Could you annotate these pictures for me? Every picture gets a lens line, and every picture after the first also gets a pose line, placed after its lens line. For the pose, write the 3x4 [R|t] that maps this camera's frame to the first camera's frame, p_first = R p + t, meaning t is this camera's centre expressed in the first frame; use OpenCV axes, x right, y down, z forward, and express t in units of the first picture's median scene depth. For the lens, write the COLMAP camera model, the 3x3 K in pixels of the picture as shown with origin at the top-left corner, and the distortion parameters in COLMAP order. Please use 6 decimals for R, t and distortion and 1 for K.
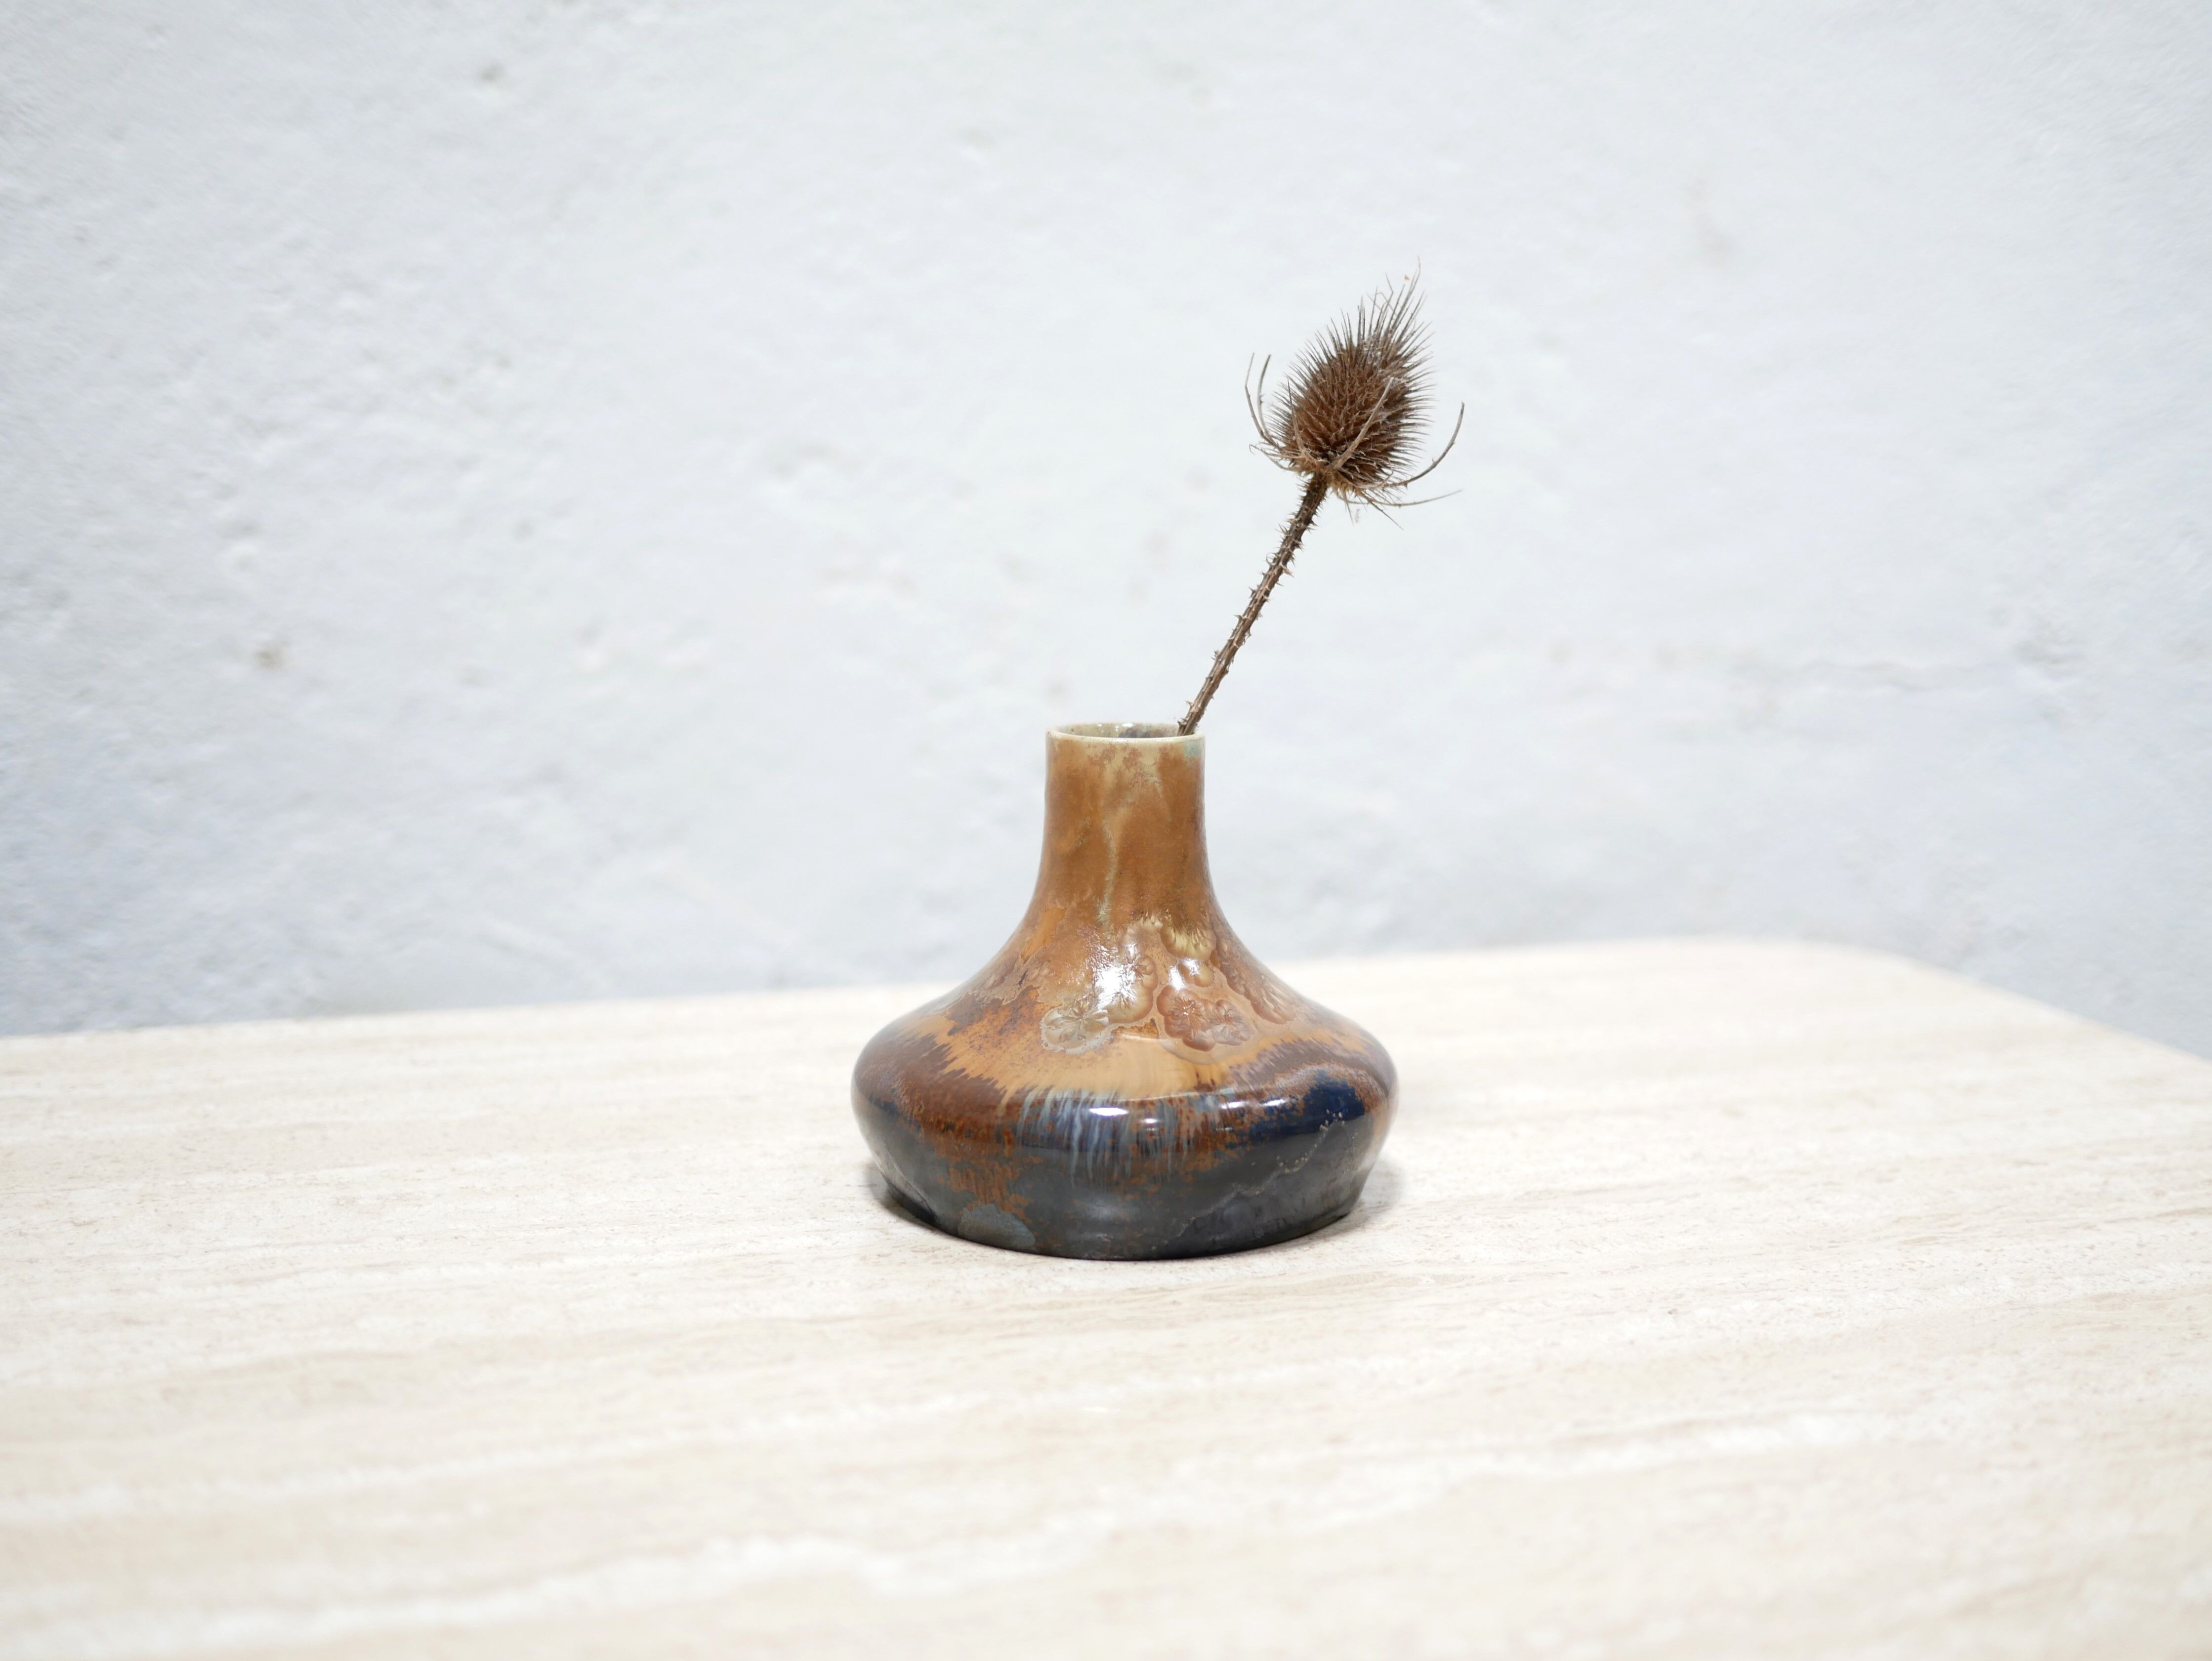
lens RADIAL K [[2495.8, 0, 1079.0], [0, 2495.8, 834.6], [0, 0, 1]] dist [-0.016876, 0.037509]
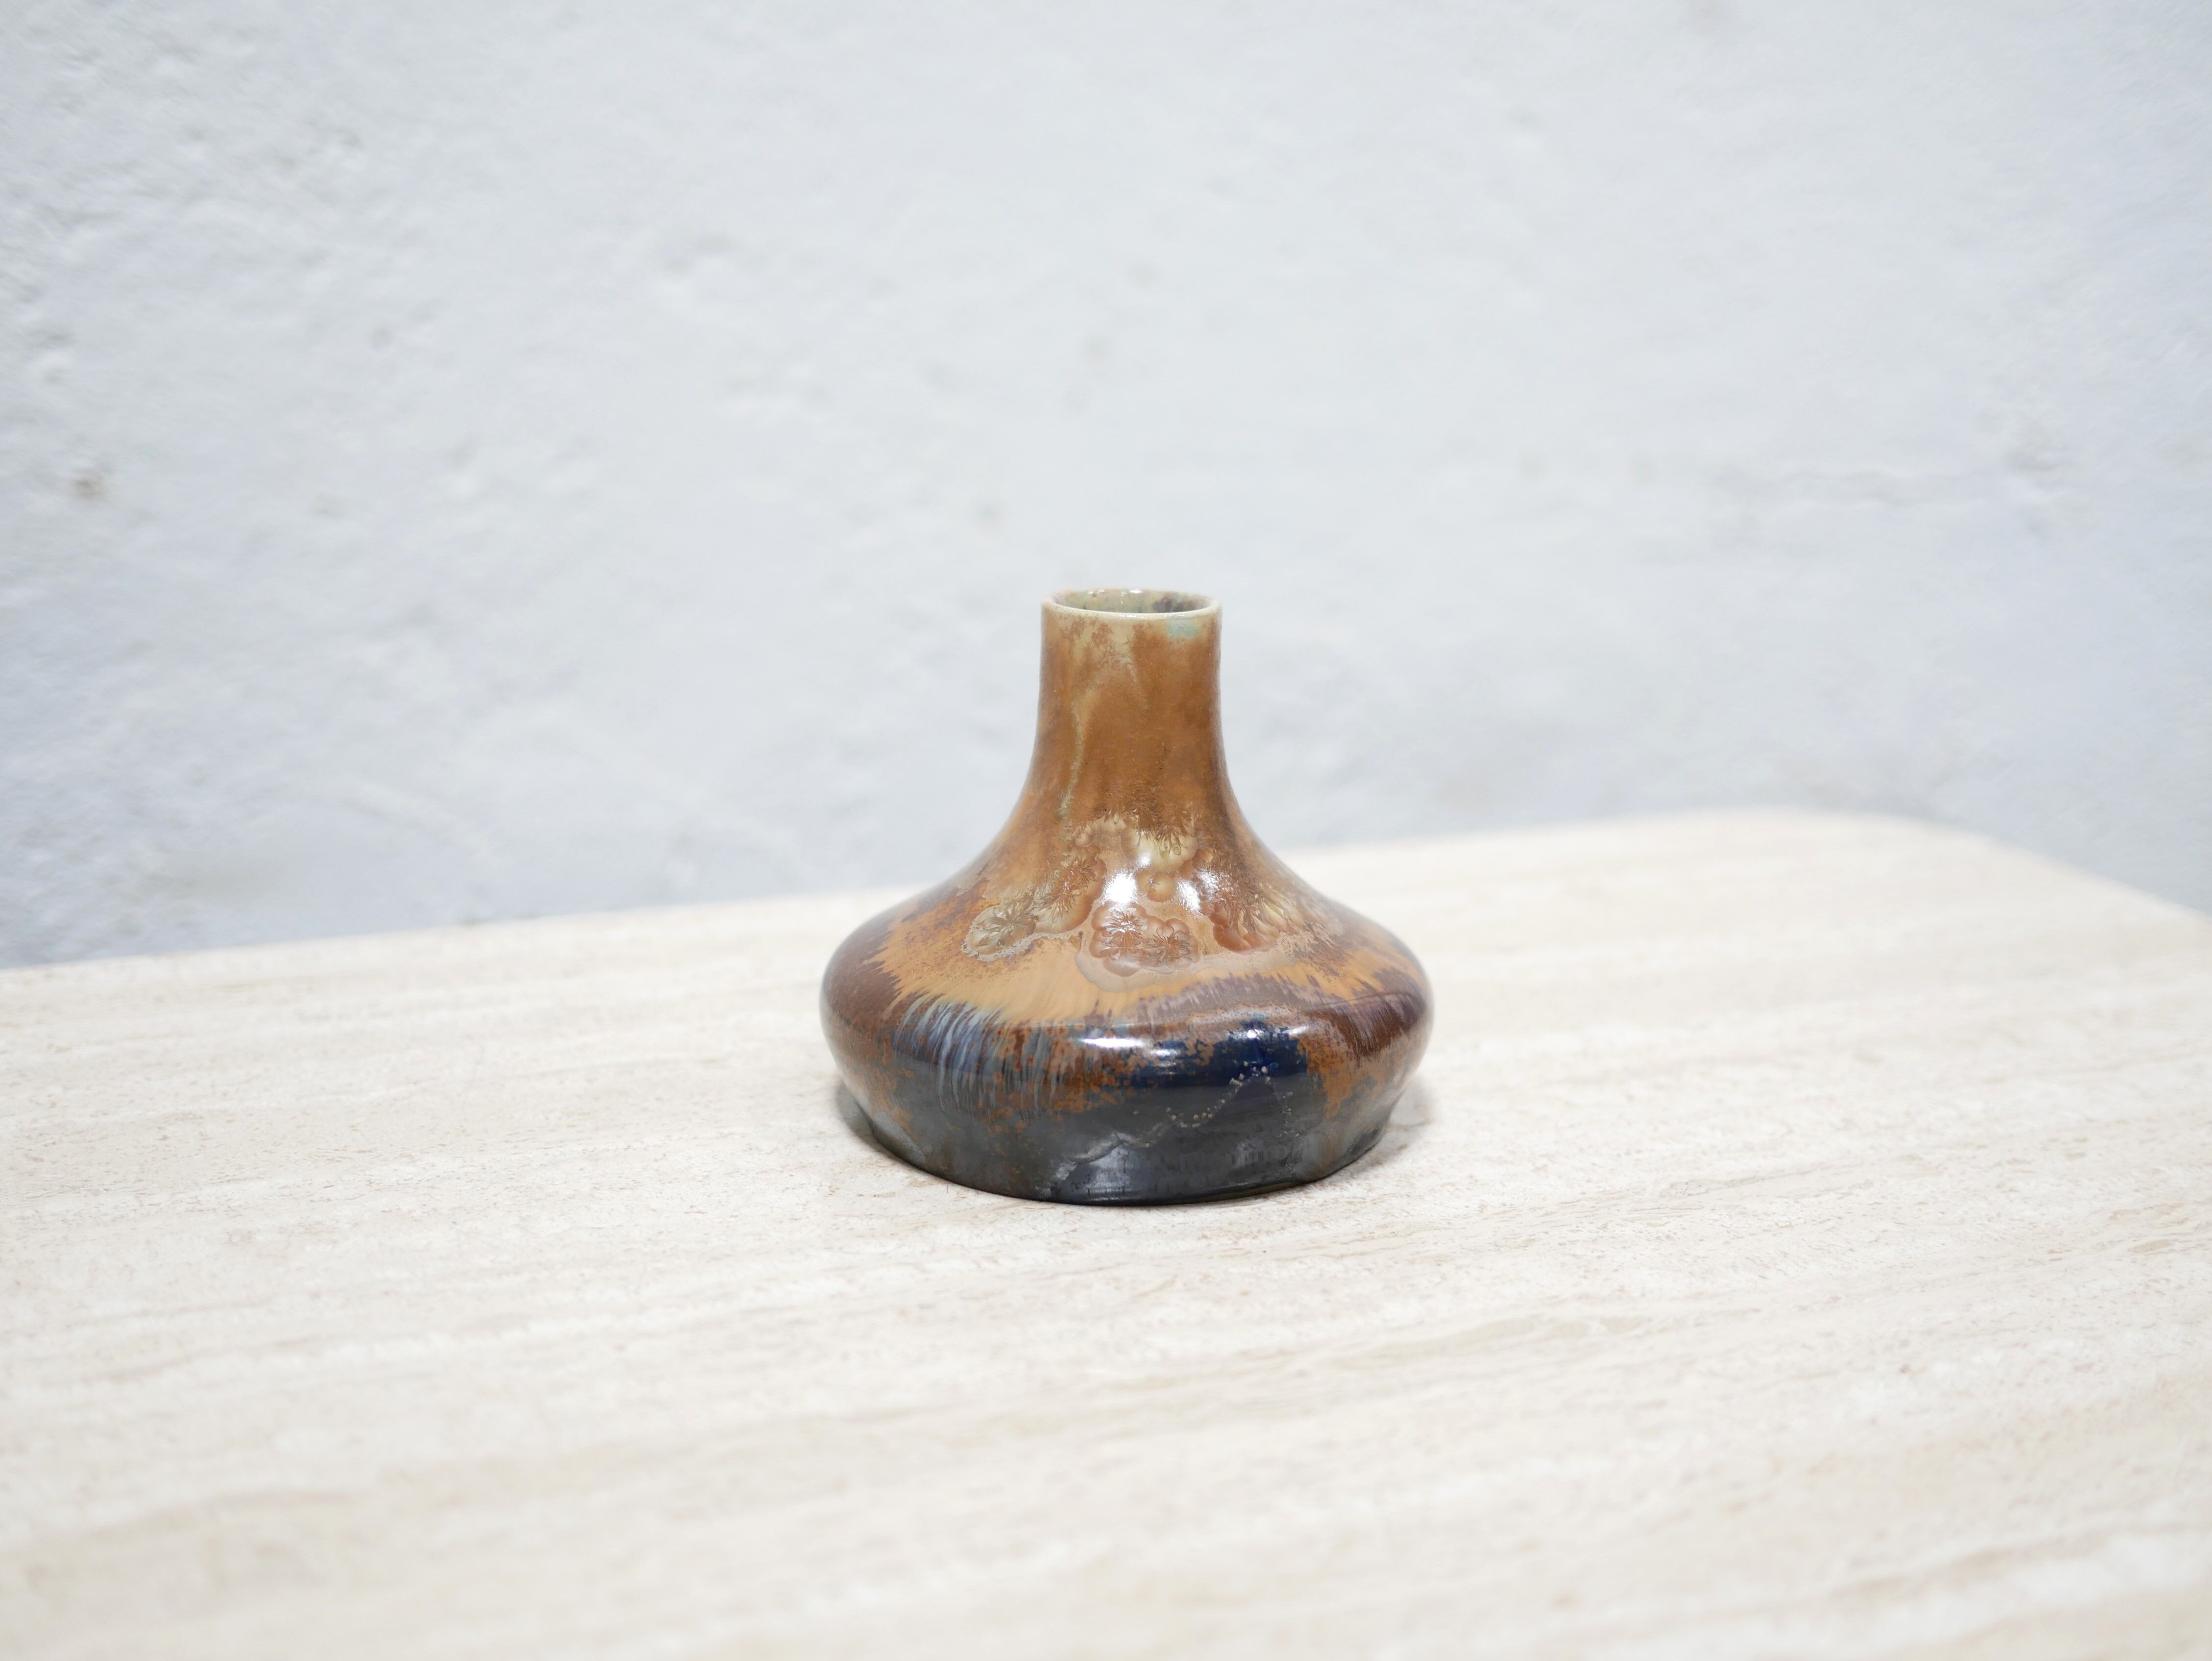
lens RADIAL K [[2508.6, 0, 1075.1], [0, 2508.6, 826.7], [0, 0, 1]] dist [-0.018063, 0.031759]
pose [[0.997833, -0.012588, 0.064581, -0.080414], [0.006713, 0.995884, 0.090387, -0.058997], [-0.065453, -0.089758, 0.993811, 0.202994]]
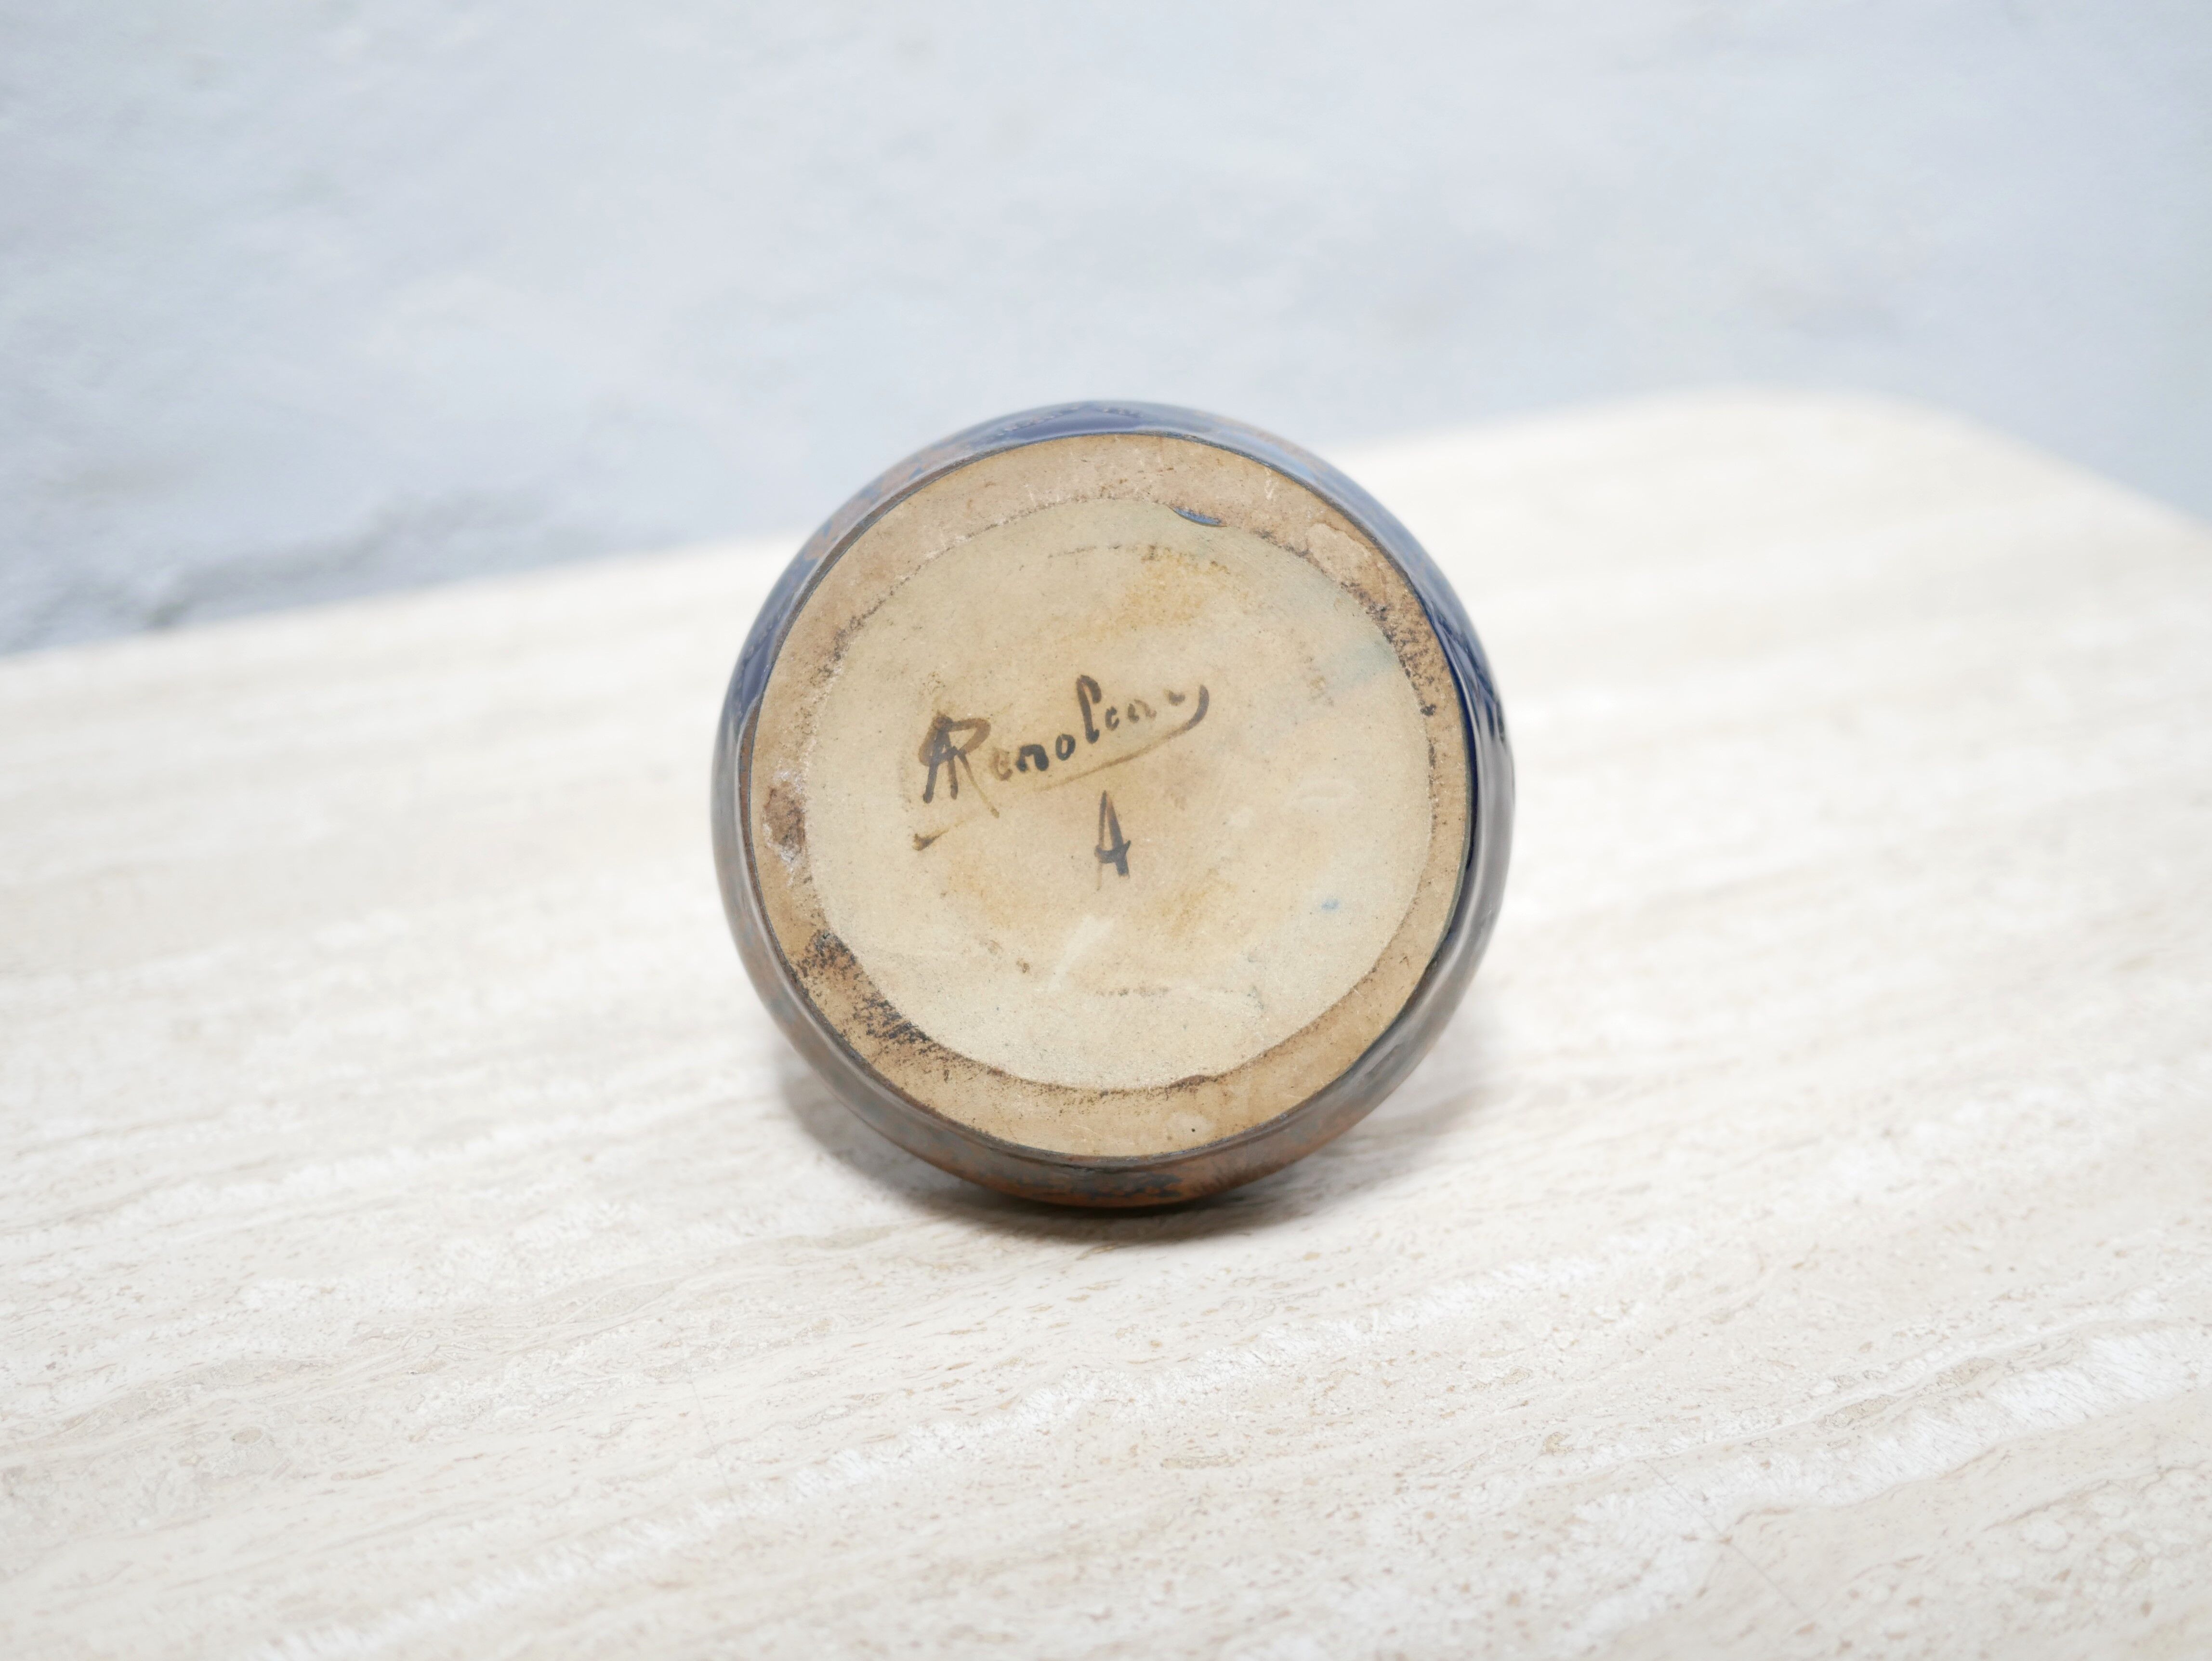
lens RADIAL K [[2477.7, 0, 1077.7], [0, 2477.7, 828.1], [0, 0, 1]] dist [-0.023291, 0.043483]
pose [[0.994856, -0.059827, 0.081740, -0.080518], [0.030741, 0.947213, 0.319129, -0.159192], [-0.096518, -0.314975, 0.944180, 0.276951]]
